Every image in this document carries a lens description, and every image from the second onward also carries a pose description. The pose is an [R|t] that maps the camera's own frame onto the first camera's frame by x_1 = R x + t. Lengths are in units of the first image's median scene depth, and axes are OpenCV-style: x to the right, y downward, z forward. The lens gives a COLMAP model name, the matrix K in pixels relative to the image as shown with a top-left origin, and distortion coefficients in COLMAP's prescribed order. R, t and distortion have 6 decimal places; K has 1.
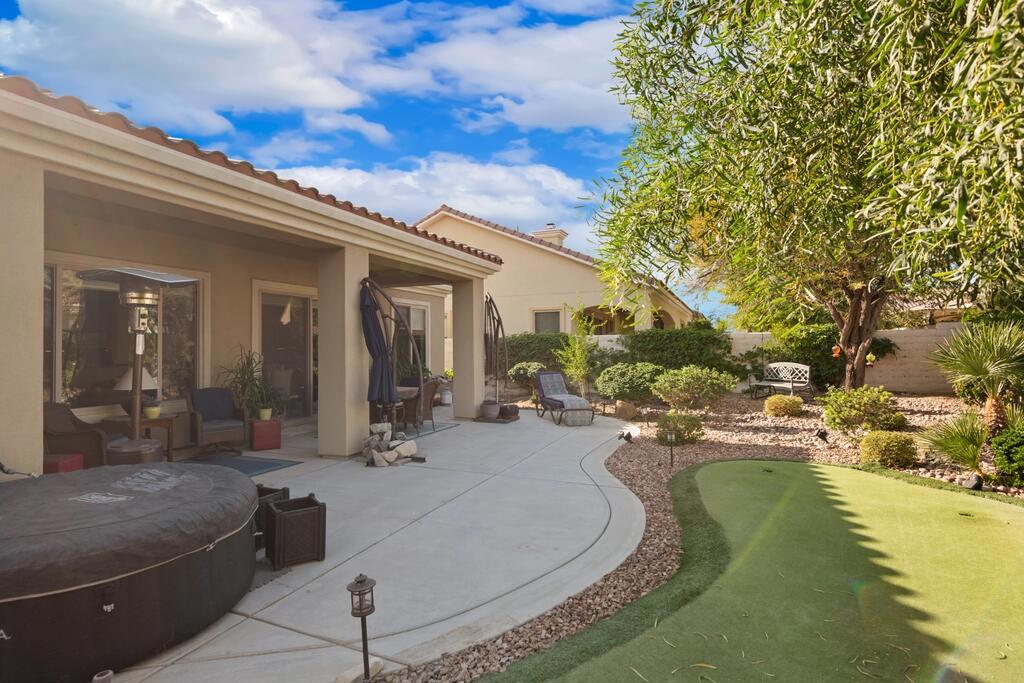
lens RADIAL K [[522.9, 0, 512.0], [0, 522.9, 341.5], [0, 0, 1]] dist [0.038390, -0.026944]
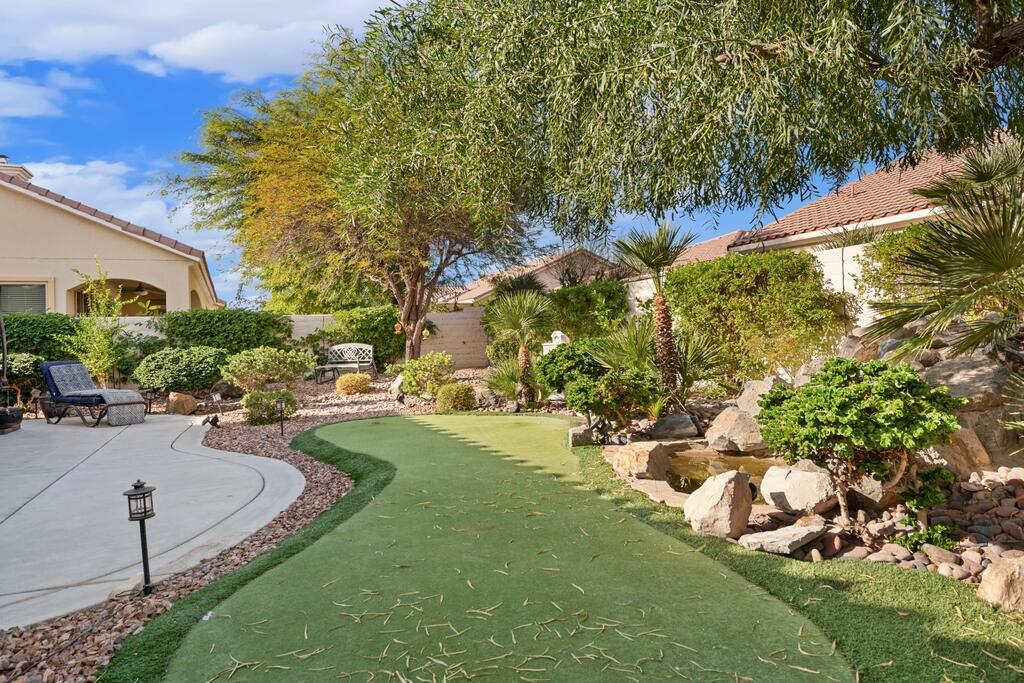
lens RADIAL K [[641.0, 0, 512.0], [0, 641.0, 341.5], [0, 0, 1]] dist [0.002179, 0.000232]
pose [[0.706876, -0.015379, 0.707171, -0.126240], [0.015263, 0.999862, 0.006488, 0.036946], [-0.707173, 0.006208, 0.707013, -0.067006]]
